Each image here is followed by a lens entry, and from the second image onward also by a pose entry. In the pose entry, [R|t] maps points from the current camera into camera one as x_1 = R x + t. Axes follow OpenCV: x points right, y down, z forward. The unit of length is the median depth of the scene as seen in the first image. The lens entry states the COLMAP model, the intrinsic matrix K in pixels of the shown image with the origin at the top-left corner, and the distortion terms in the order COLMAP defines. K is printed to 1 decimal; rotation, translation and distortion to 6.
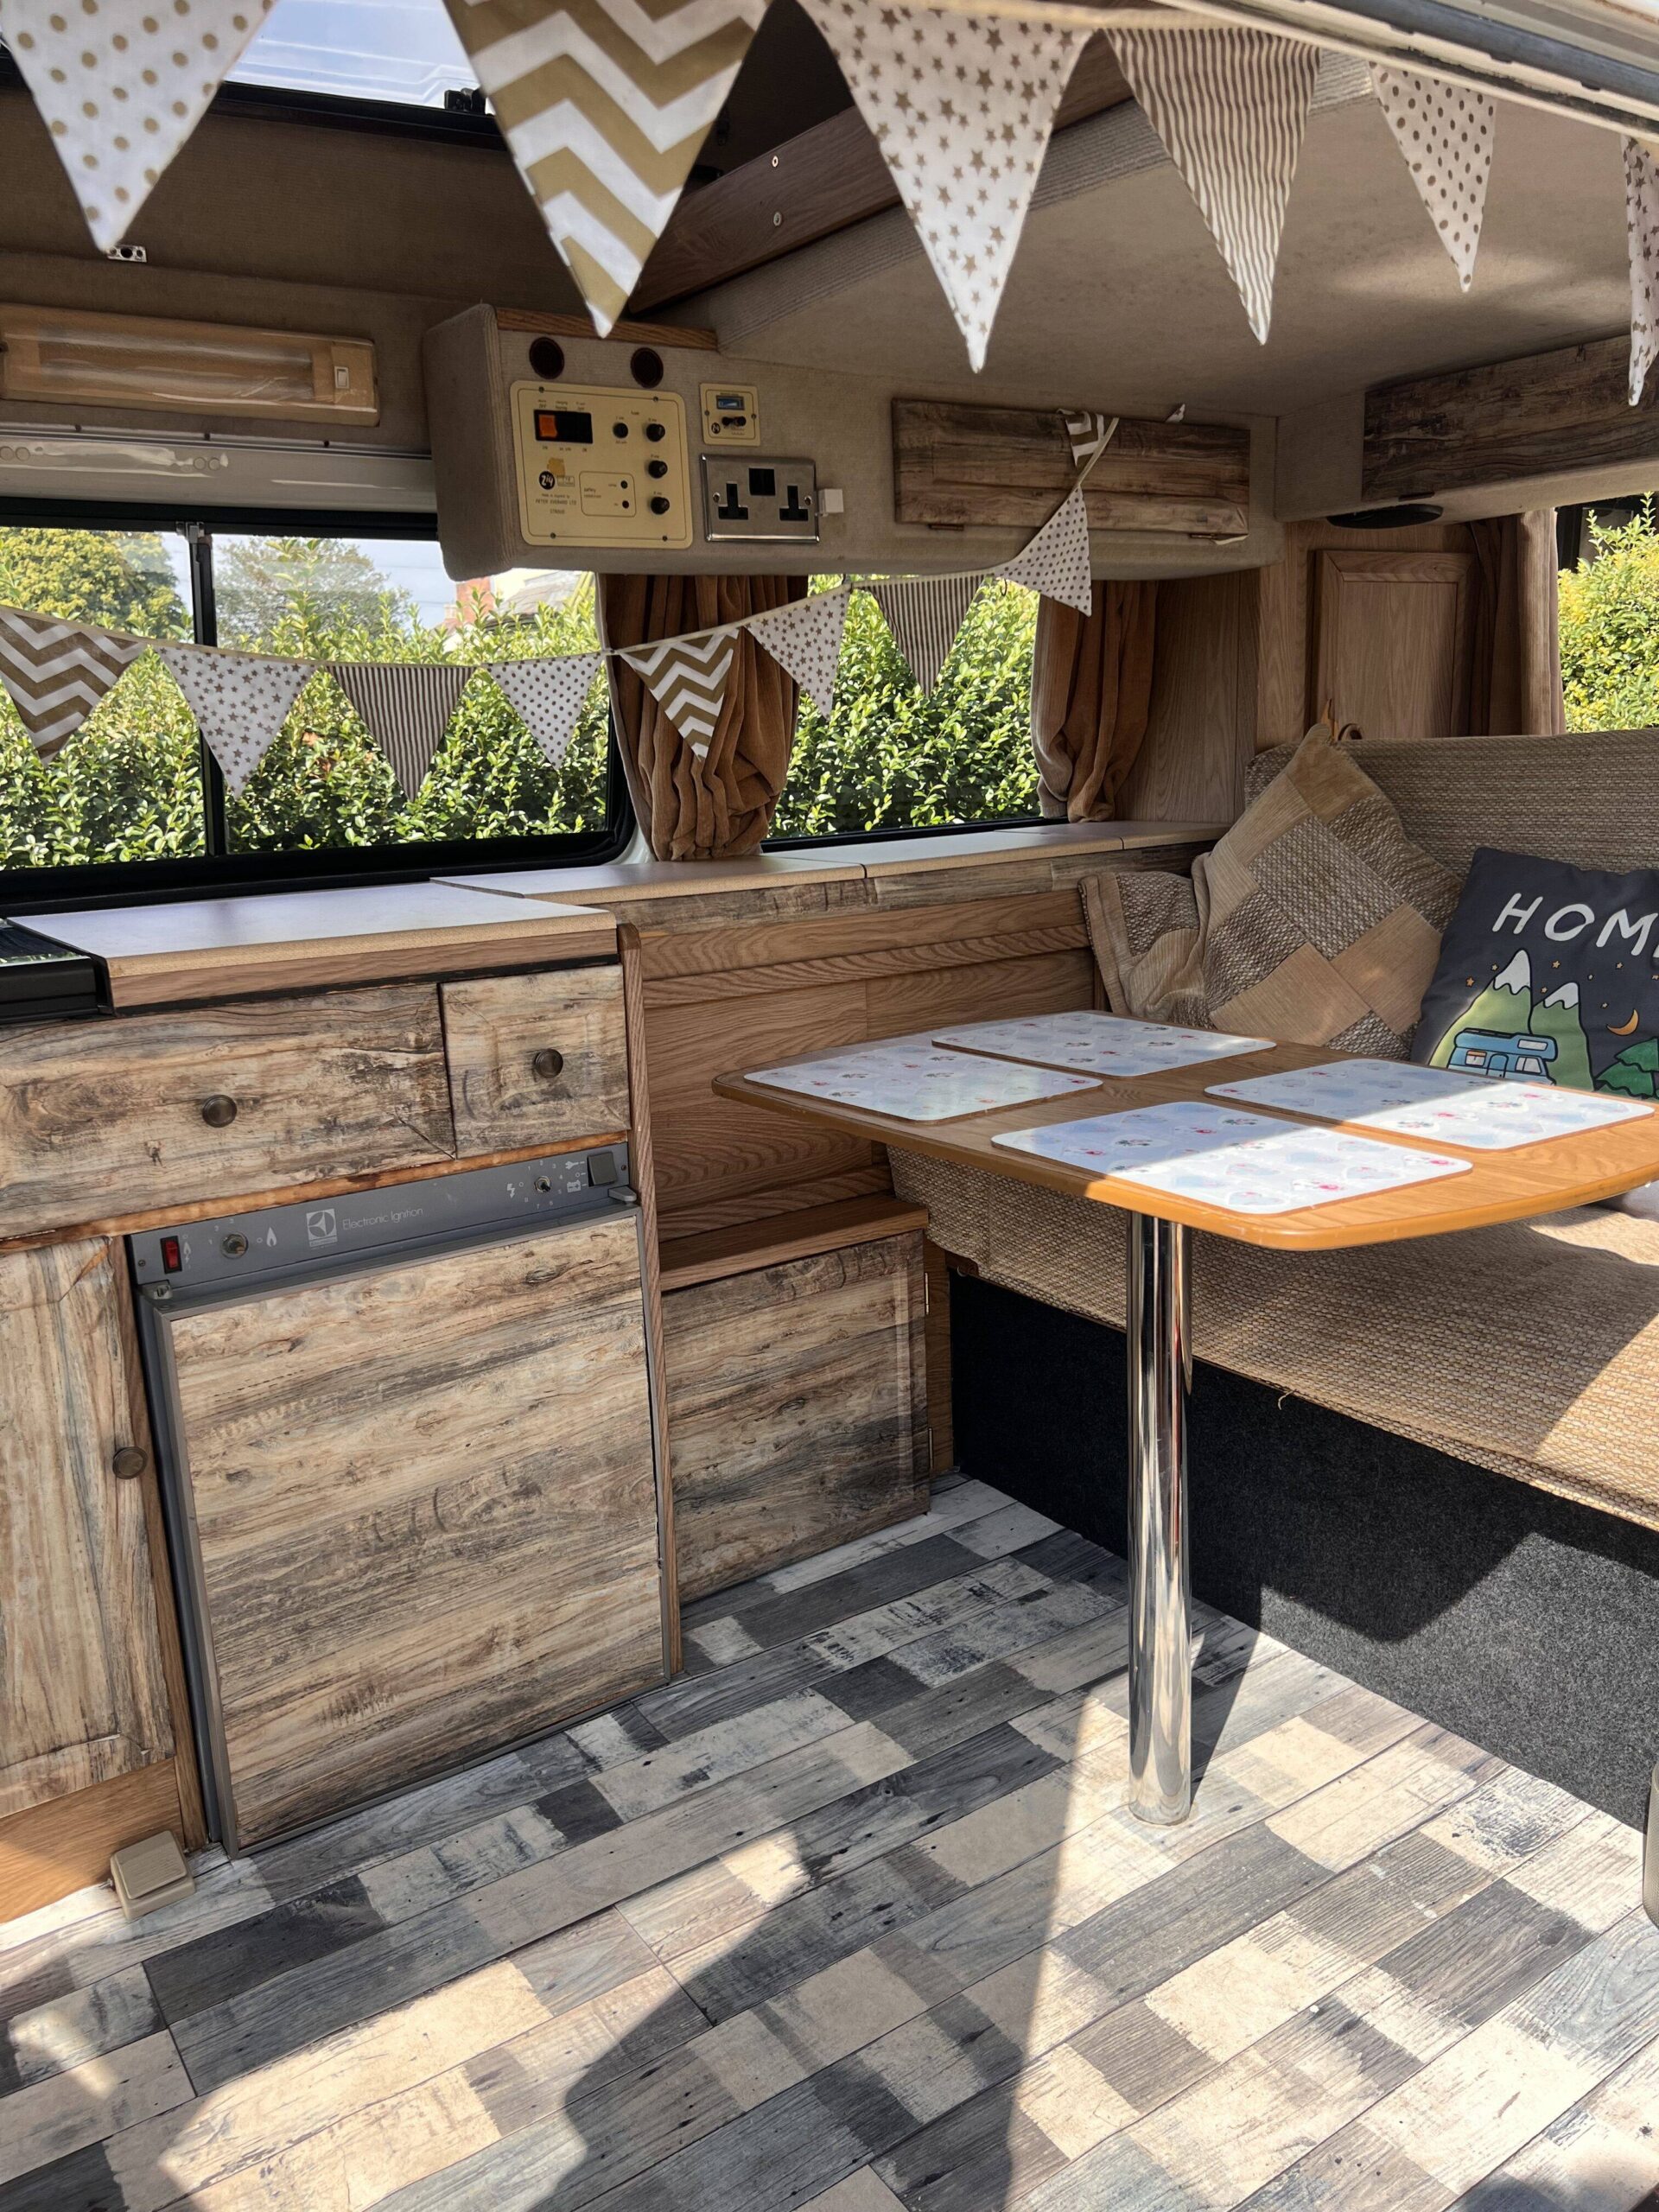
lens RADIAL K [[1680.5, 0, 814.7], [0, 1680.5, 1117.8], [0, 0, 1]] dist [0.040749, -0.055421]
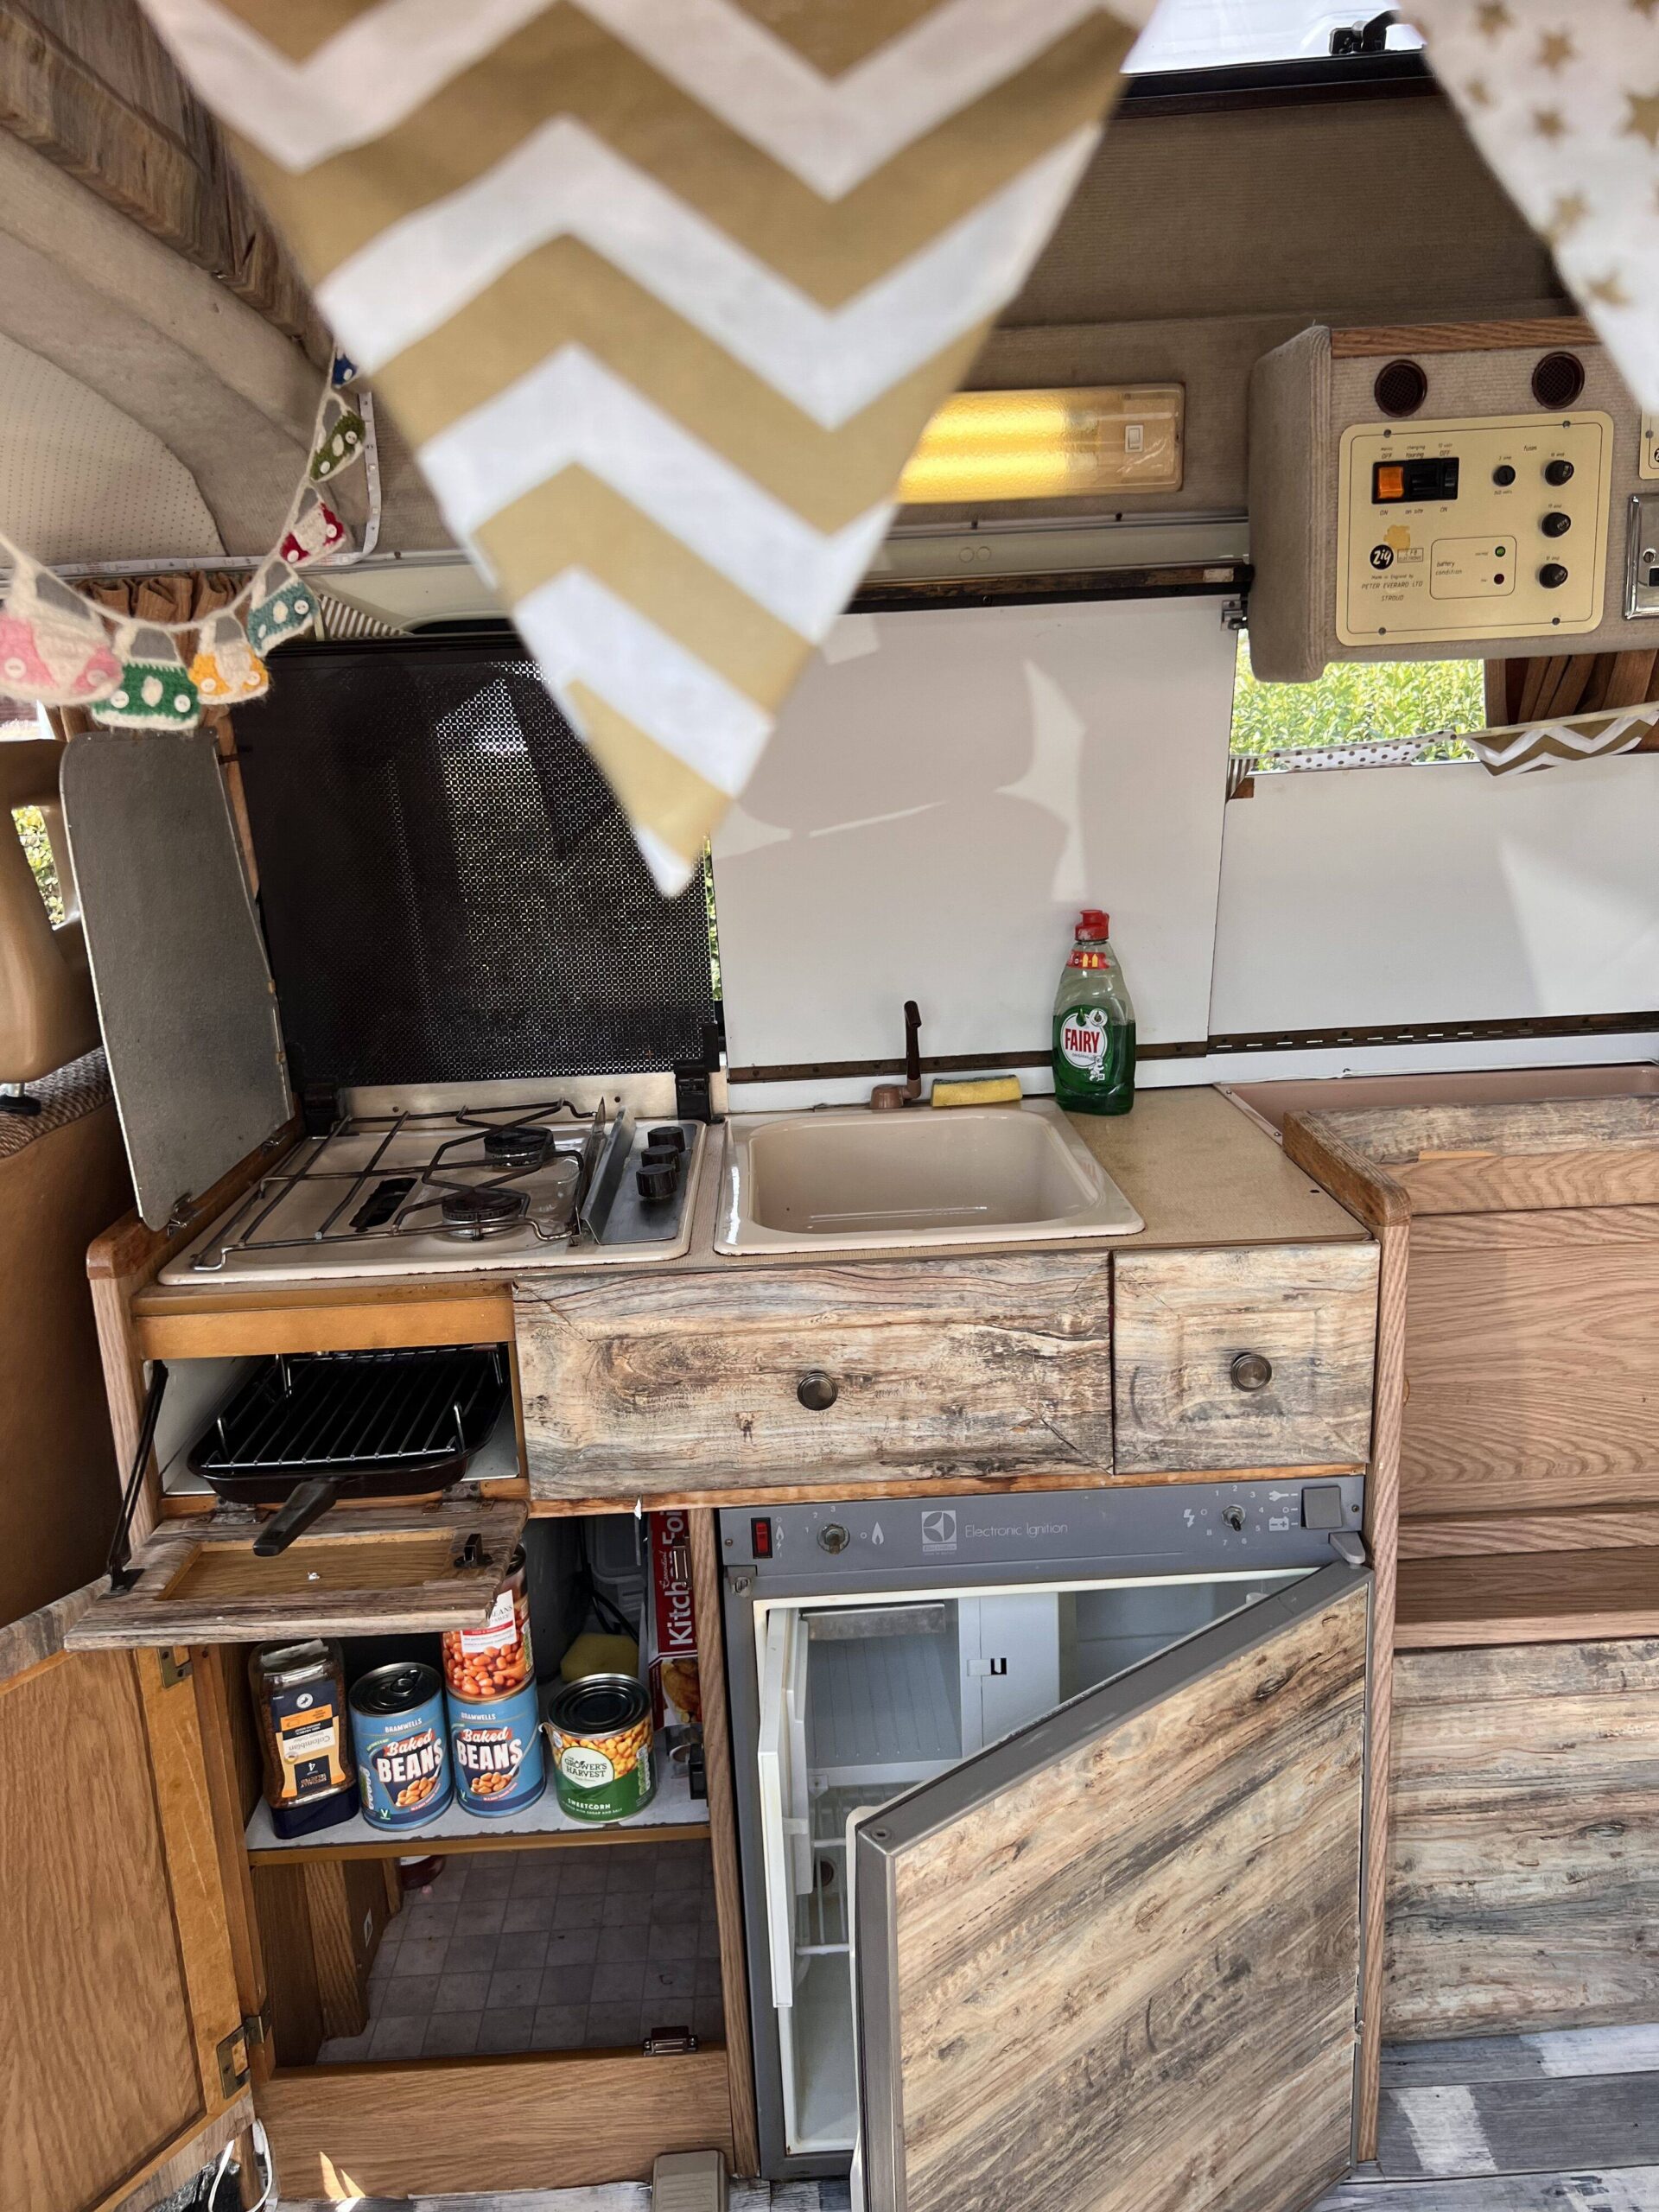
lens RADIAL K [[1680.5, 0, 839.2], [0, 1680.5, 1102.5], [0, 0, 1]] dist [0.040749, -0.055421]
pose [[0.838956, 0.126985, -0.529176, 0.066148], [-0.106741, 0.991904, 0.068798, -0.177006], [0.533628, -0.001234, 0.845718, 0.267349]]
